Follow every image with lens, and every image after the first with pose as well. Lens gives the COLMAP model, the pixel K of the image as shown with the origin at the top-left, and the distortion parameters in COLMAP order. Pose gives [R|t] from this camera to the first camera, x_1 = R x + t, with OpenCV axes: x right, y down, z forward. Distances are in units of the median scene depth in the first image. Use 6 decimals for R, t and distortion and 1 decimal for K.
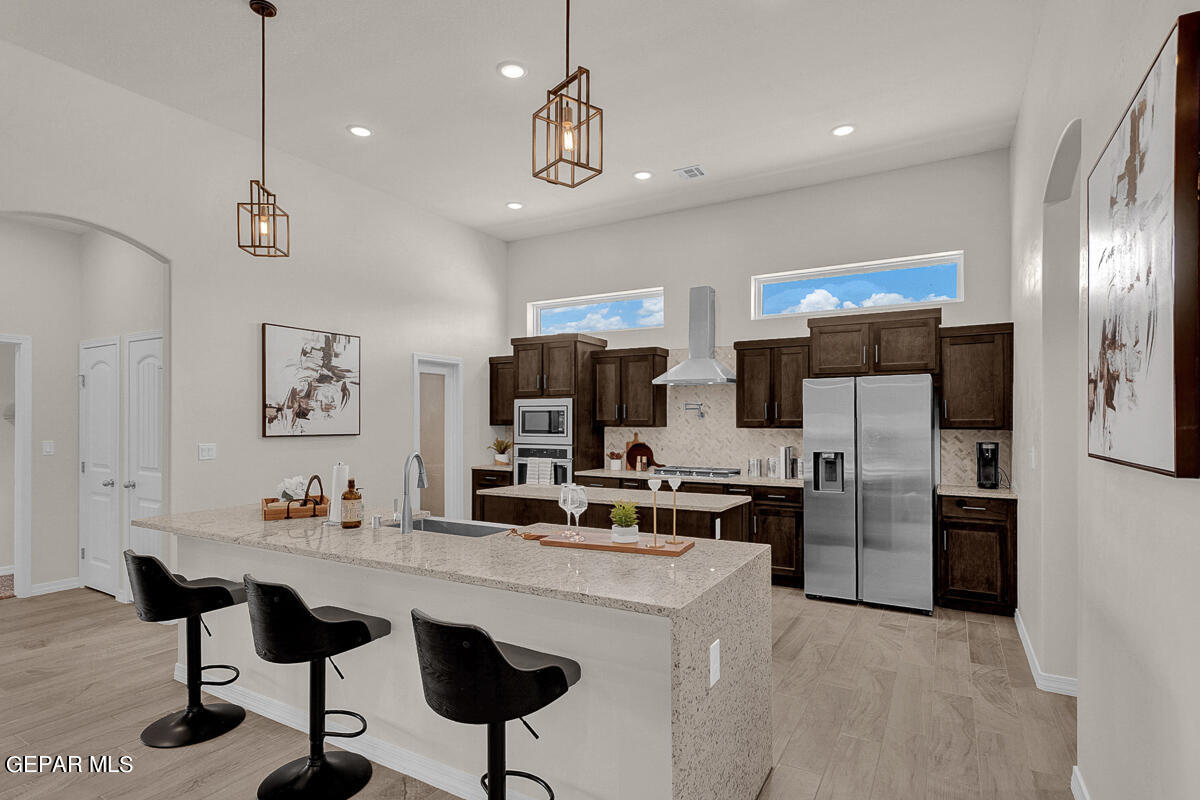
lens RADIAL K [[581.2, 0, 601.8], [0, 581.2, 405.0], [0, 0, 1]] dist [-0.004479, -0.000279]
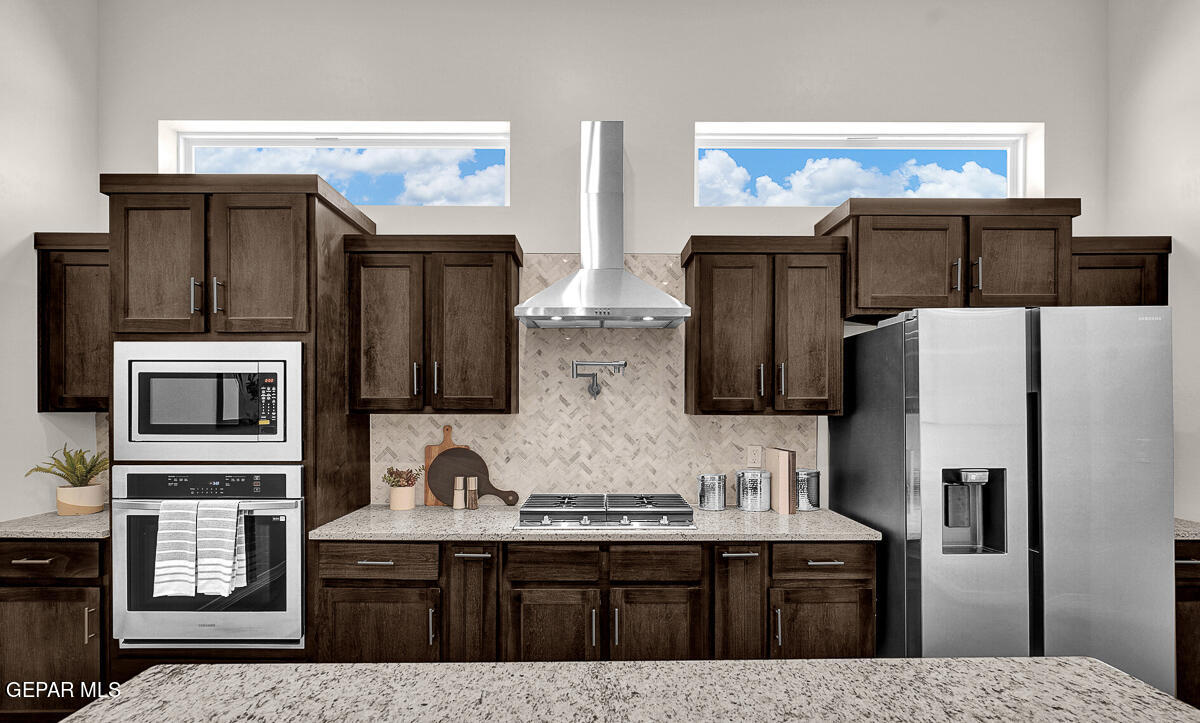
lens RADIAL K [[578.3, 0, 603.7], [0, 578.3, 400.1], [0, 0, 1]] dist [-0.000685, -0.008324]
pose [[0.865436, -0.000096, 0.501019, -0.067183], [-0.013722, 0.999620, 0.023894, 0.014735], [-0.500831, -0.027554, 0.865106, 0.549004]]
